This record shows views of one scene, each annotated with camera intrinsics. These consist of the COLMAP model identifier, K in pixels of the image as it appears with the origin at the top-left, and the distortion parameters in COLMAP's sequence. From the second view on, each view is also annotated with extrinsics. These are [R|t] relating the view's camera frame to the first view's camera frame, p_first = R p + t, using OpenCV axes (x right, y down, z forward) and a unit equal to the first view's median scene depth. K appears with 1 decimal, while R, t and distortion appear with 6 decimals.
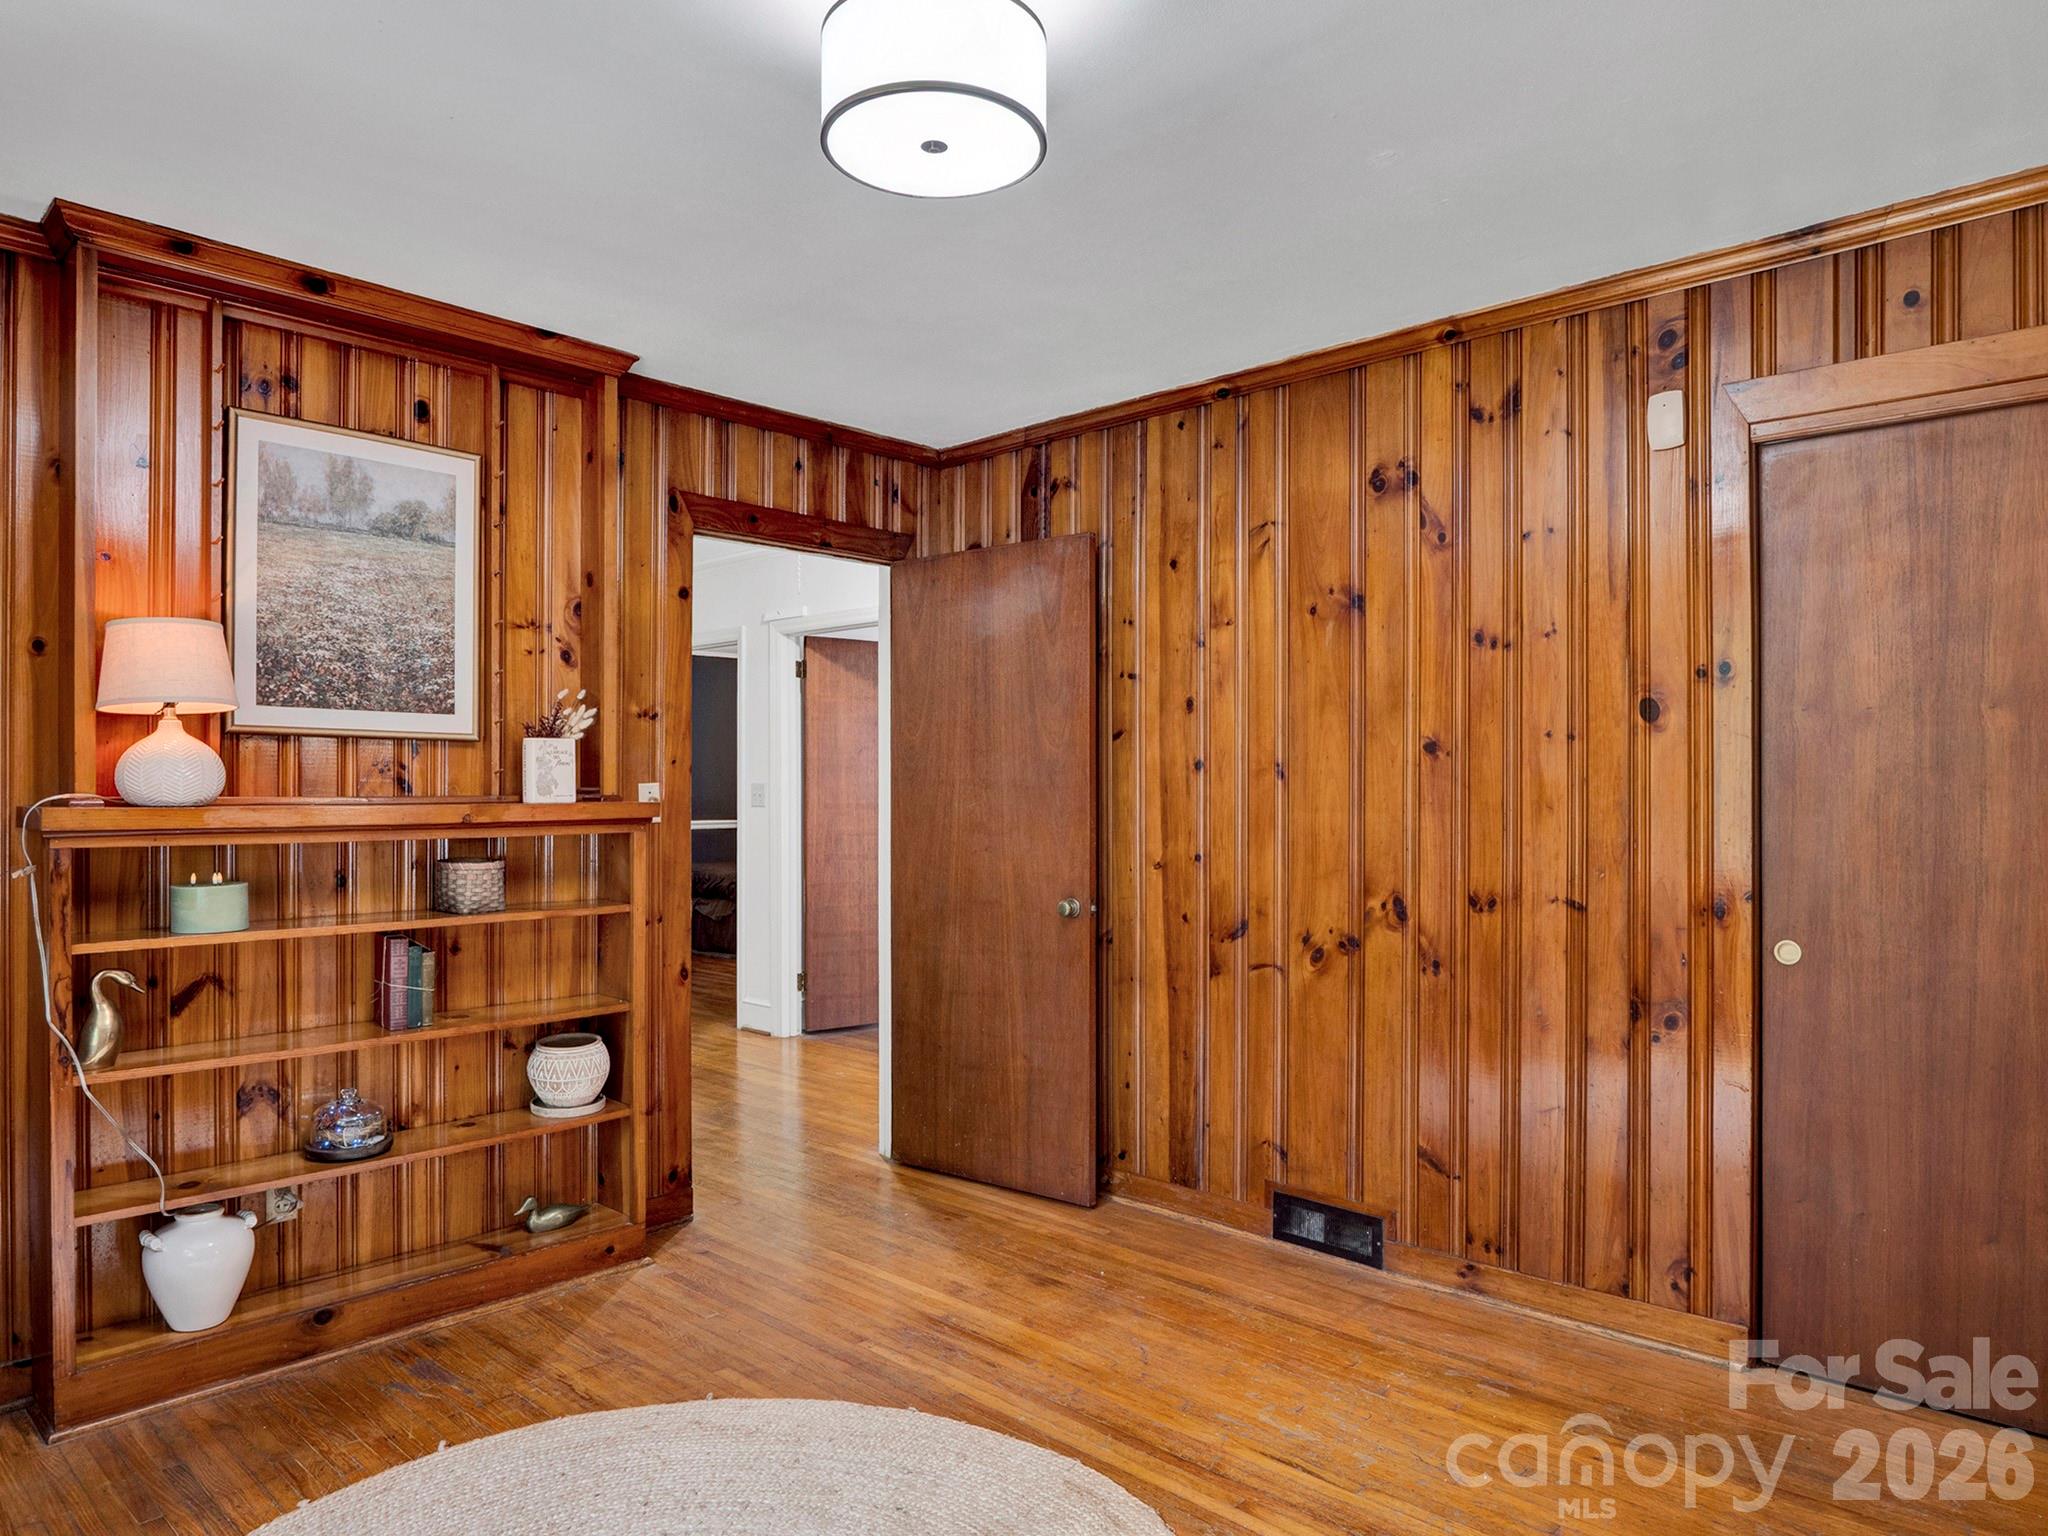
lens RADIAL K [[1312.8, 0, 1027.3], [0, 1312.8, 791.4], [0, 0, 1]] dist [-0.025719, 0.005163]
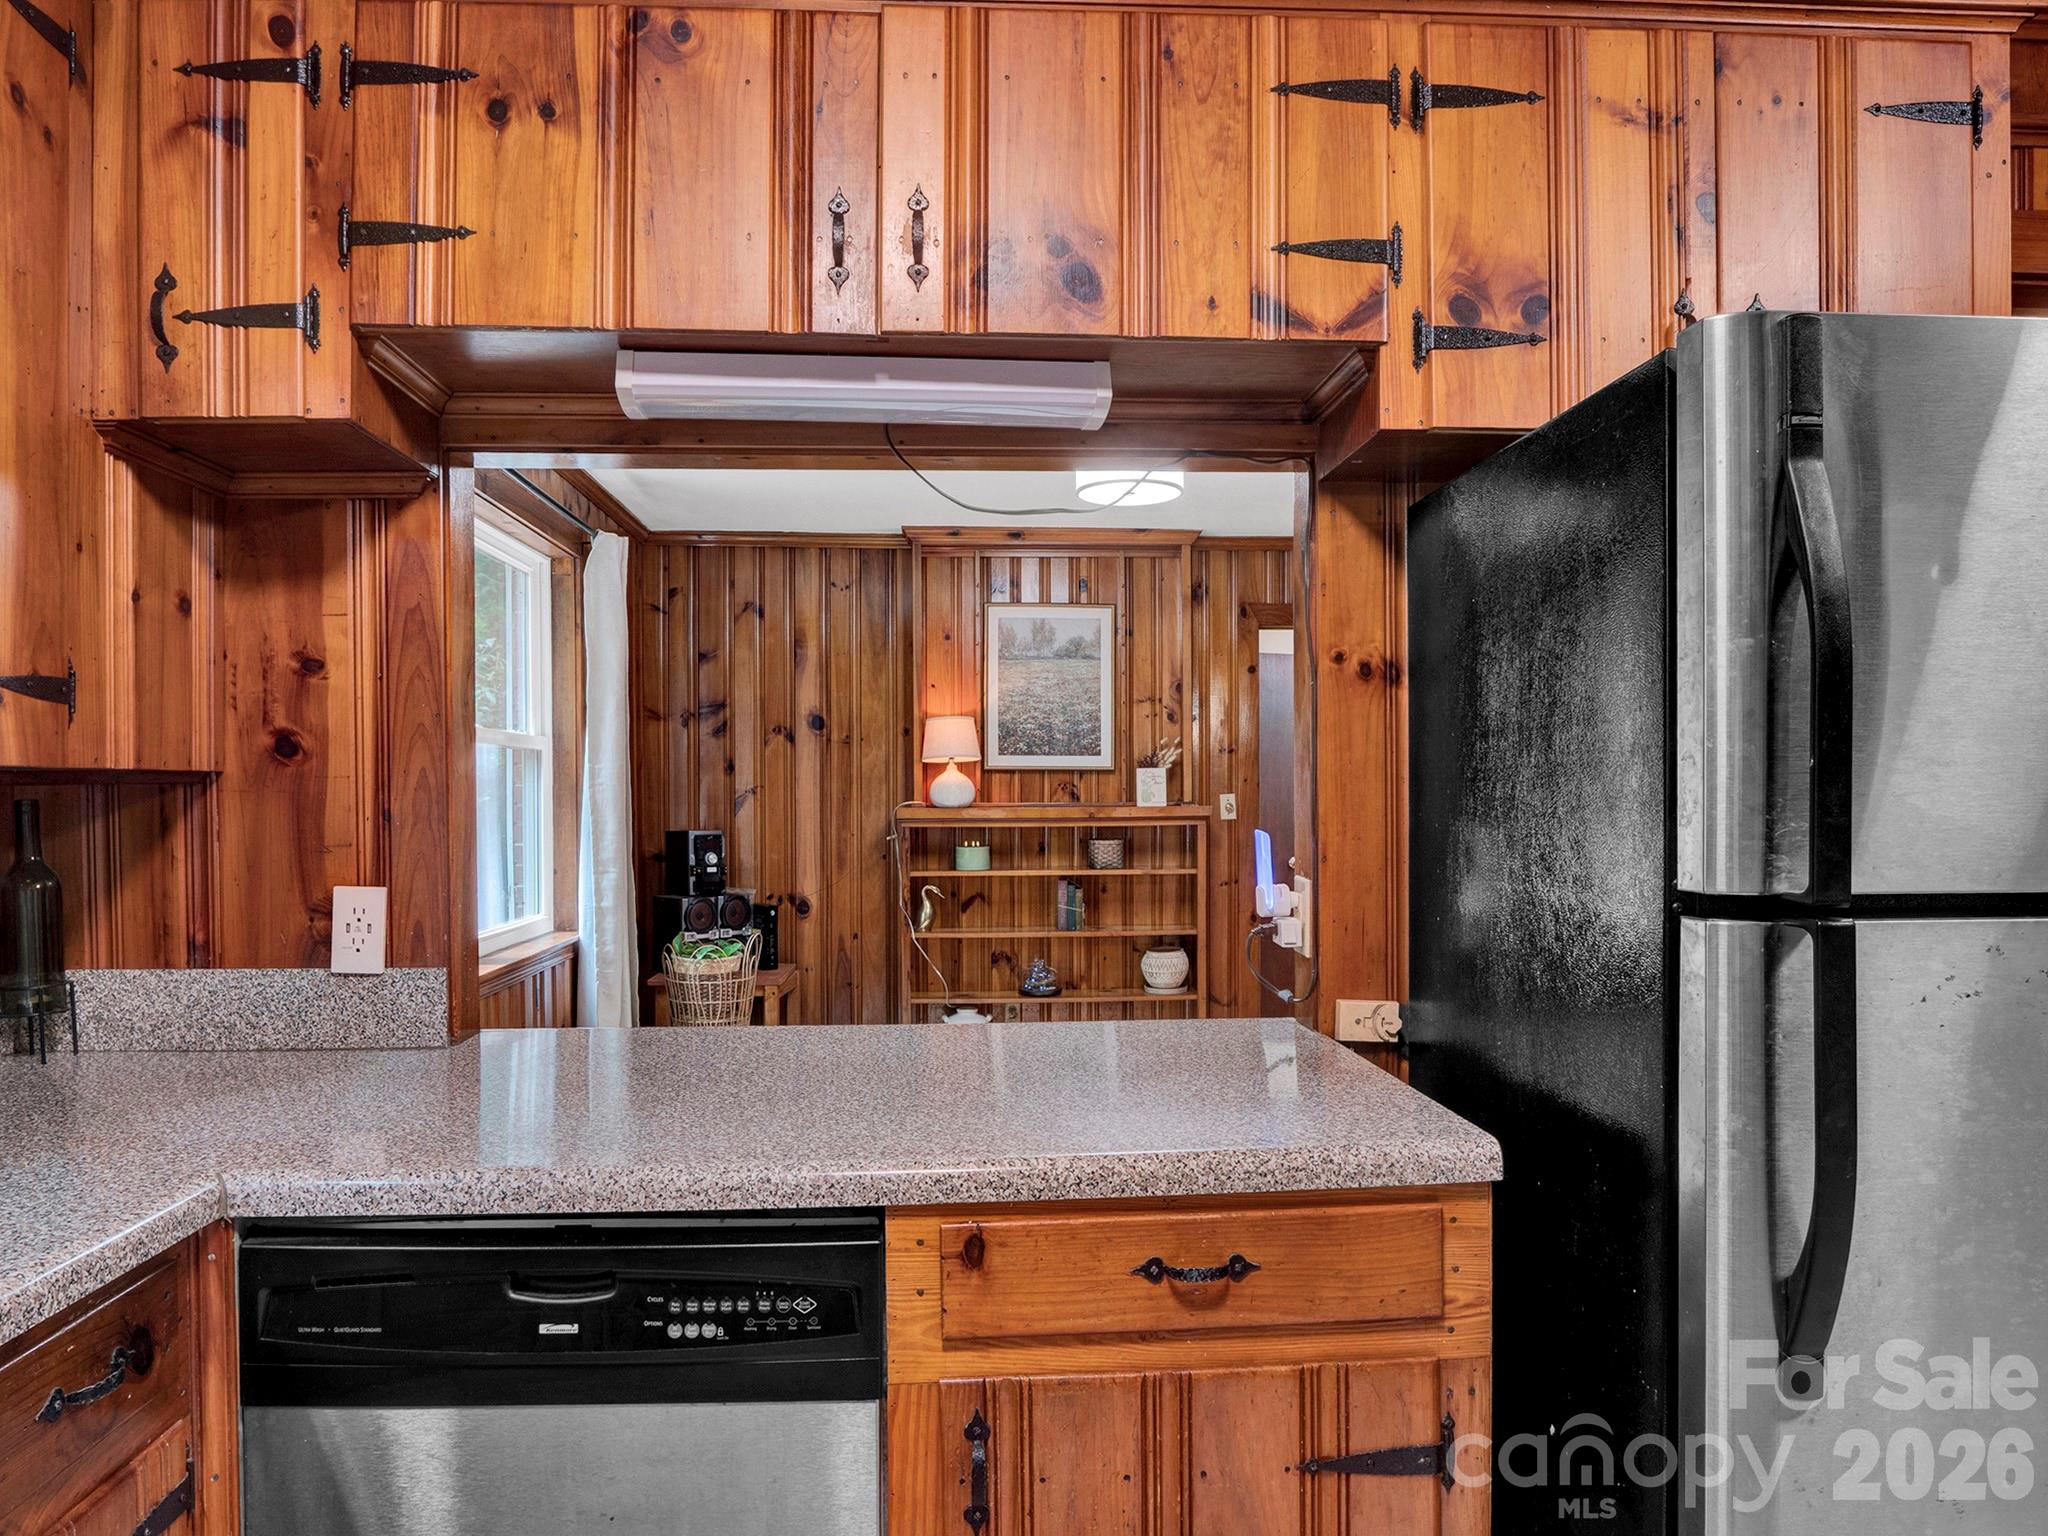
lens RADIAL K [[1339.1, 0, 1007.8], [0, 1339.1, 796.3], [0, 0, 1]] dist [-0.015750, 0.000793]
pose [[0.720460, -0.002064, -0.693493, 0.767794], [0.002875, 0.999996, 0.000011, -0.005000], [0.693490, -0.002002, 0.720463, -0.406539]]
